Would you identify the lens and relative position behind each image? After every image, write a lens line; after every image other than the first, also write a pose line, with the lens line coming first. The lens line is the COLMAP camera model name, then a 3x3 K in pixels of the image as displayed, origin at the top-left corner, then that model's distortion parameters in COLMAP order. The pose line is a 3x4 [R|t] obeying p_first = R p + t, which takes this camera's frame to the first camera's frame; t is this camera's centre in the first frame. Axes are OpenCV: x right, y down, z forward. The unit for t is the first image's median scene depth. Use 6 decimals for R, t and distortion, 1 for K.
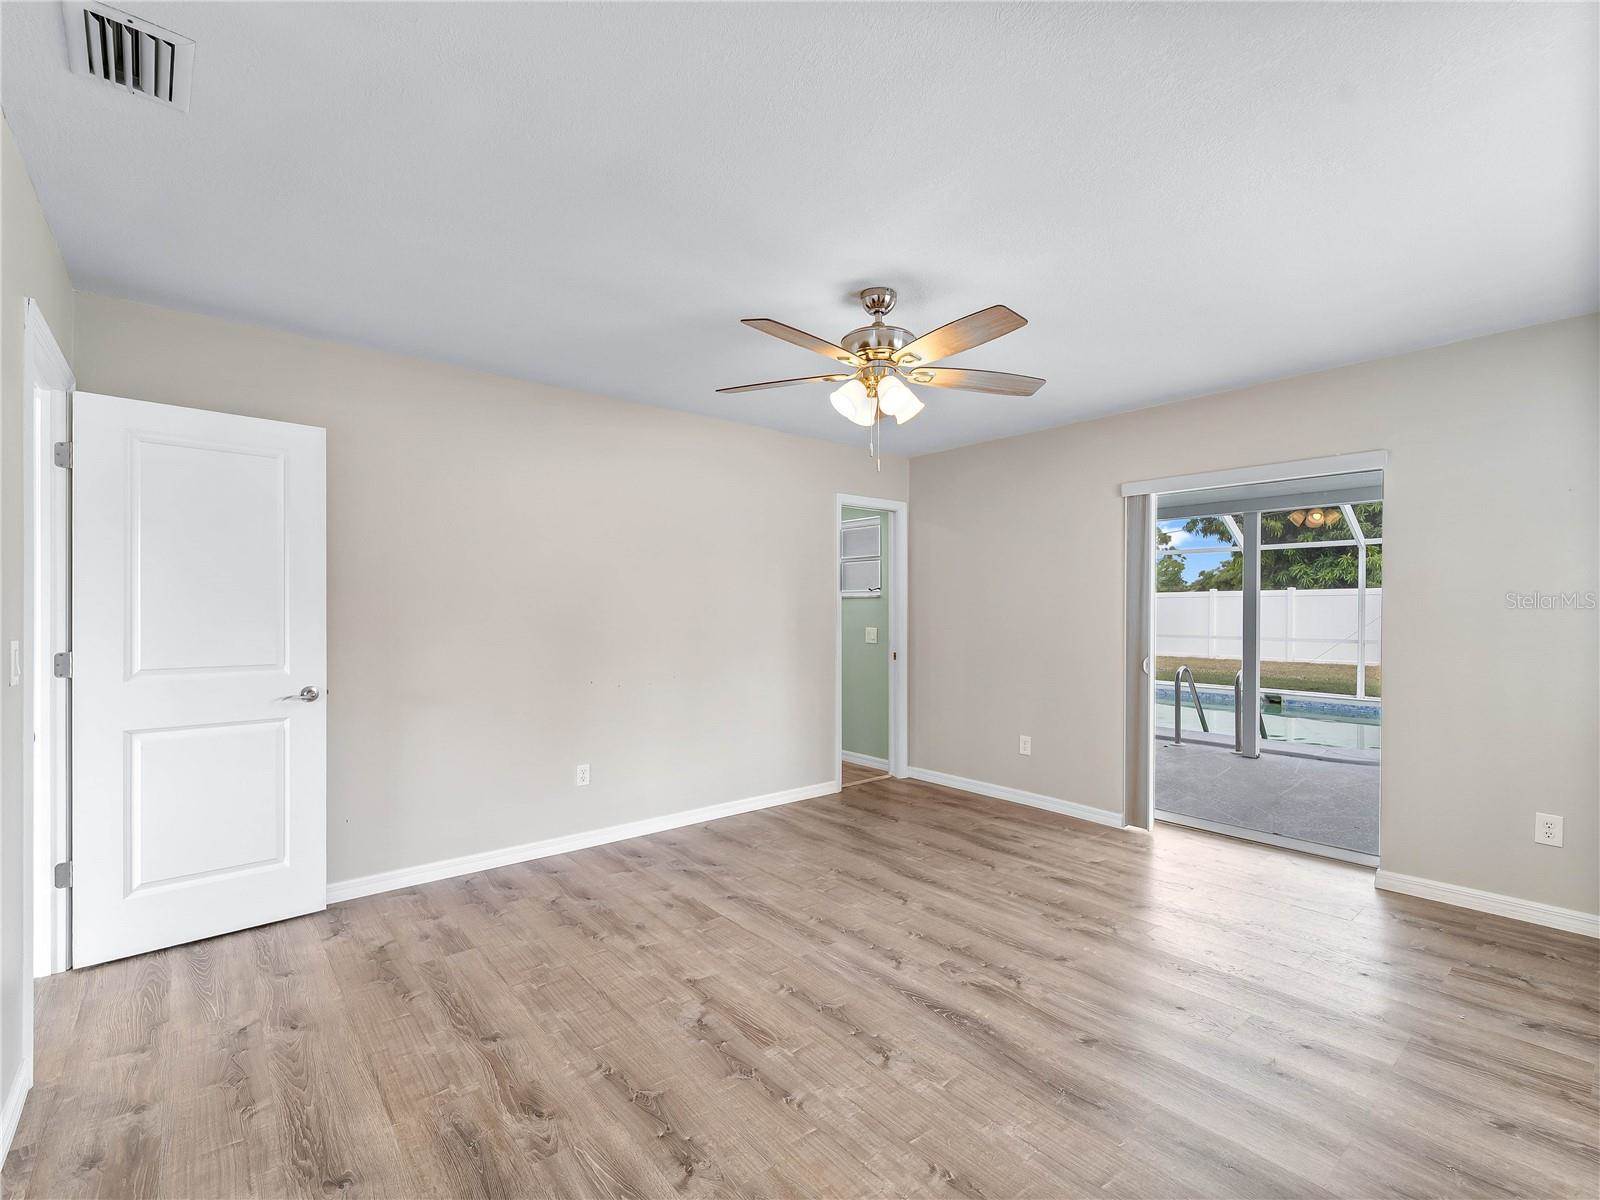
lens RADIAL K [[723.0, 0, 801.0], [0, 723.0, 607.2], [0, 0, 1]] dist [-0.000383, -0.000133]
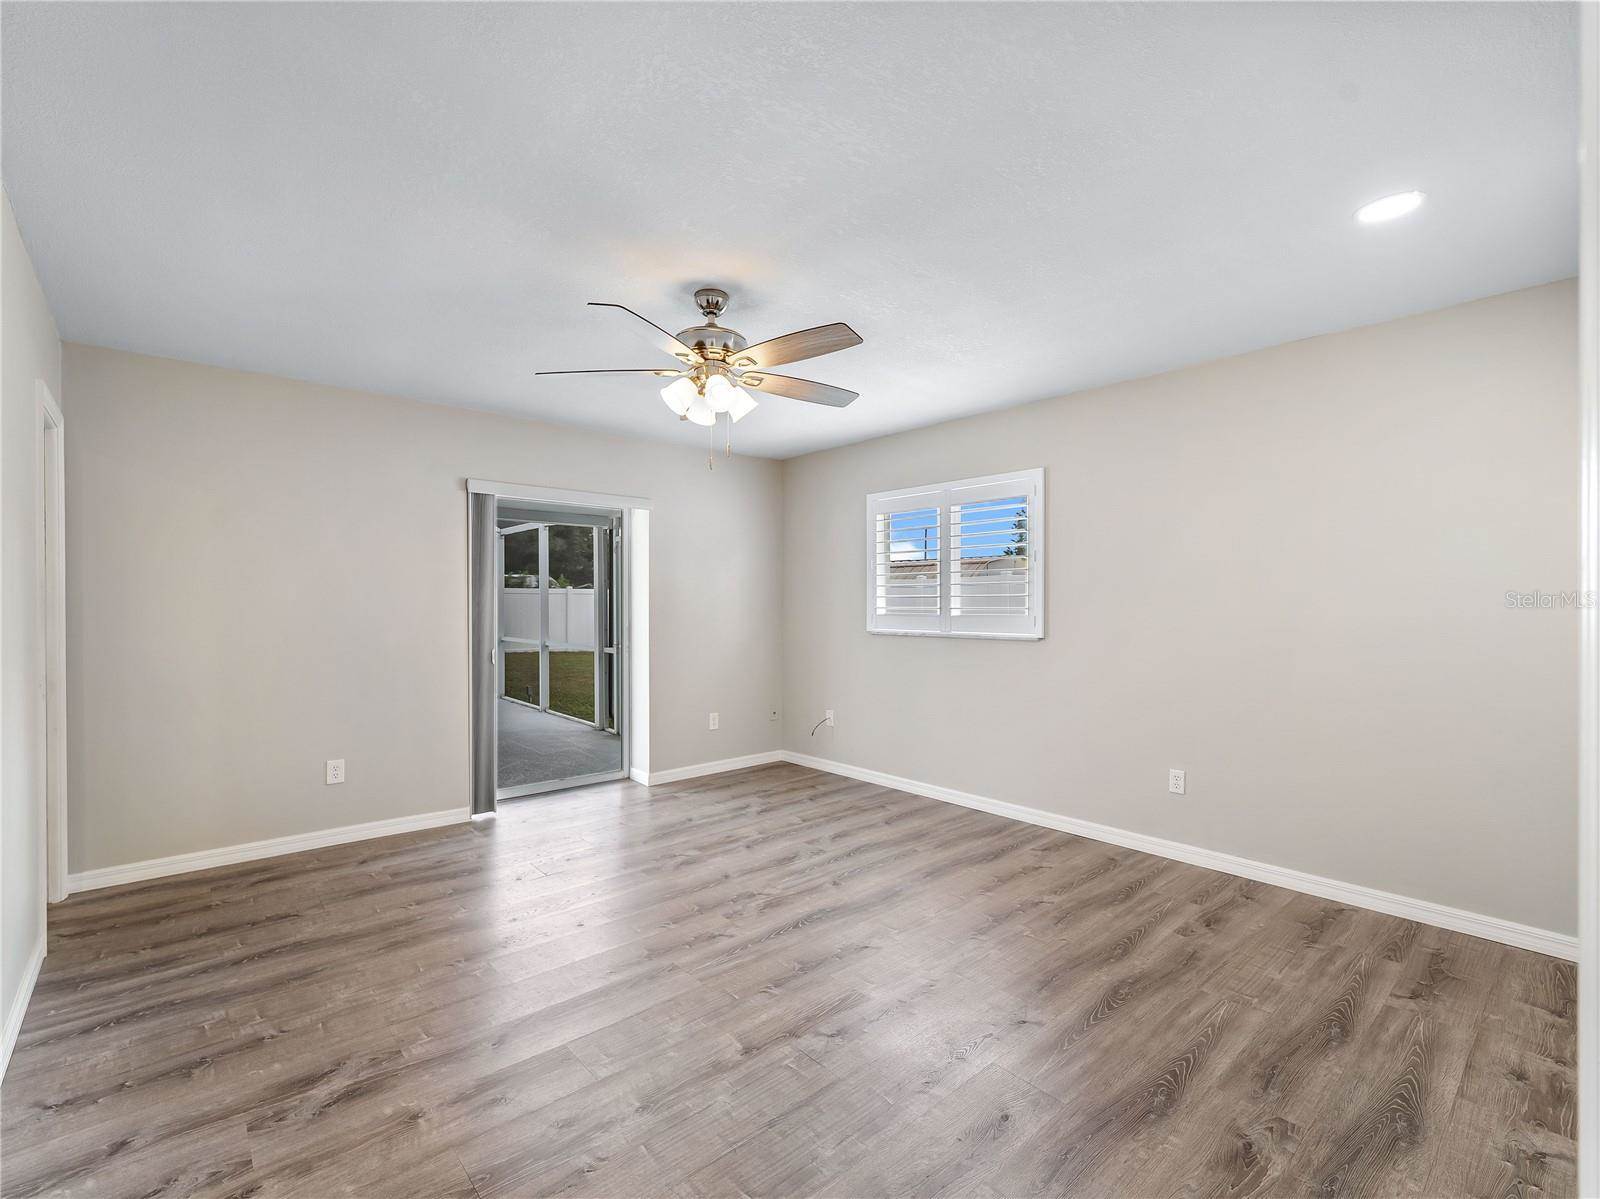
lens RADIAL K [[710.6, 0, 800.0], [0, 710.6, 599.5], [0, 0, 1]] dist [0.000770, -0.000049]
pose [[-0.022534, 0.007279, 0.999720, -0.607720], [-0.005758, 0.999956, -0.007410, -0.000878], [-0.999729, -0.005923, -0.022491, 0.594537]]
